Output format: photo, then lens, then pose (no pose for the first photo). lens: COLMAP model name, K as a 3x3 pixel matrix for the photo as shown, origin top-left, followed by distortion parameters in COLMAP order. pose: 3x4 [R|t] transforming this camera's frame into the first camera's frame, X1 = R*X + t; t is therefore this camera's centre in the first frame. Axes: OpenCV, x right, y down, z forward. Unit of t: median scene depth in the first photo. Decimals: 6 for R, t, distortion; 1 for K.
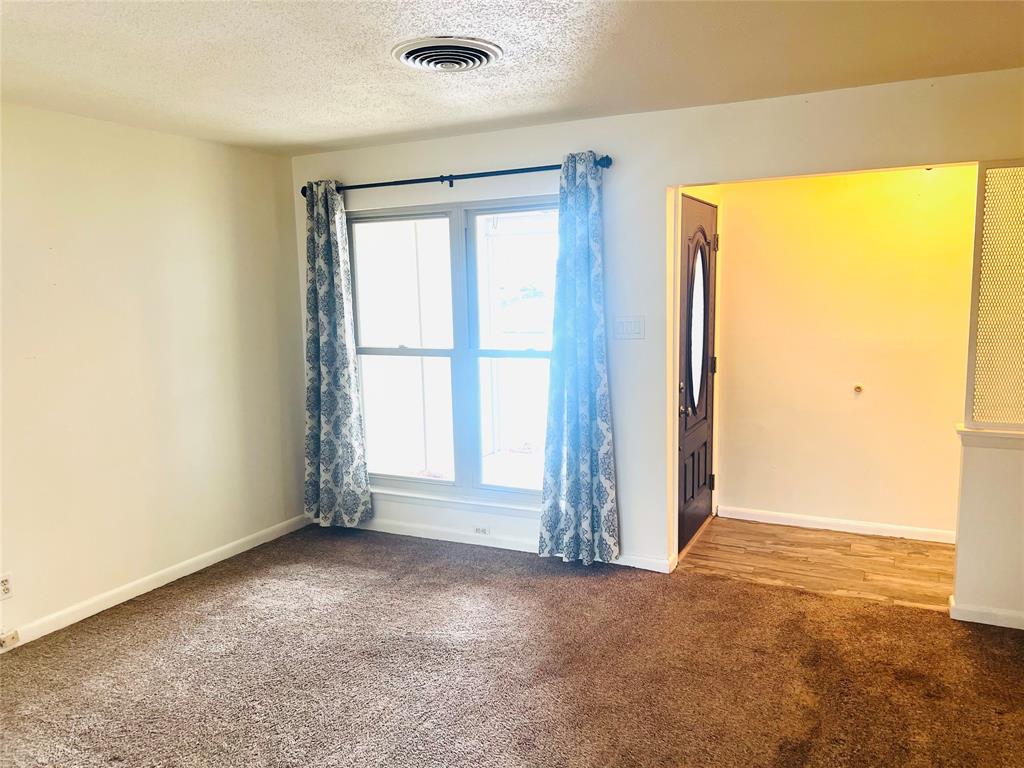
lens RADIAL K [[765.9, 0, 517.7], [0, 765.9, 386.6], [0, 0, 1]] dist [0.050678, -0.033943]
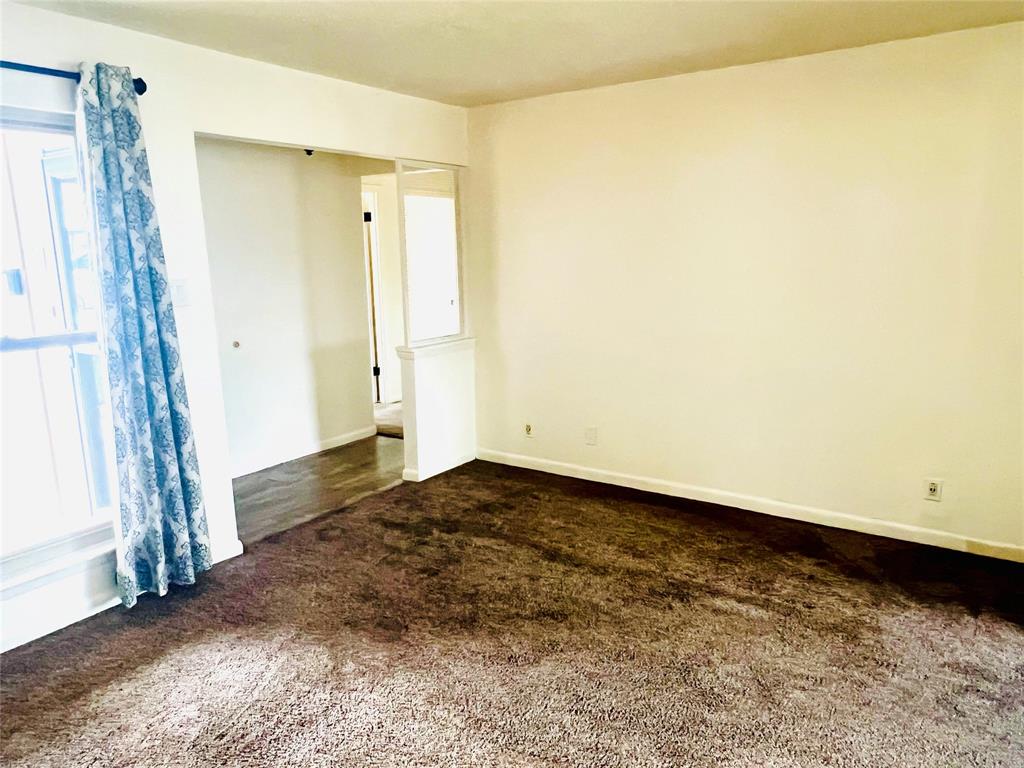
lens RADIAL K [[705.5, 0, 511.6], [0, 705.5, 384.8], [0, 0, 1]] dist [0.006545, 0.002273]
pose [[0.146446, -0.165525, 0.975272, -0.579553], [0.146229, 0.978692, 0.144148, -0.036092], [-0.978351, 0.121503, 0.167530, 0.517866]]
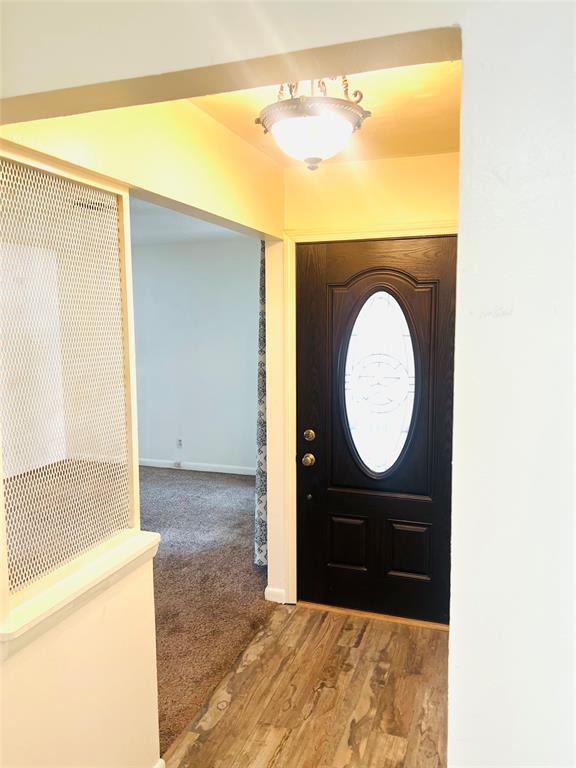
lens RADIAL K [[574.4, 0, 292.0], [0, 574.4, 382.1], [0, 0, 1]] dist [0.050678, -0.033943]
pose [[0.125689, 0.123249, -0.984384, 0.981498], [-0.124964, 0.986317, 0.107535, -0.151931], [0.984168, 0.109496, 0.139371, 0.909828]]
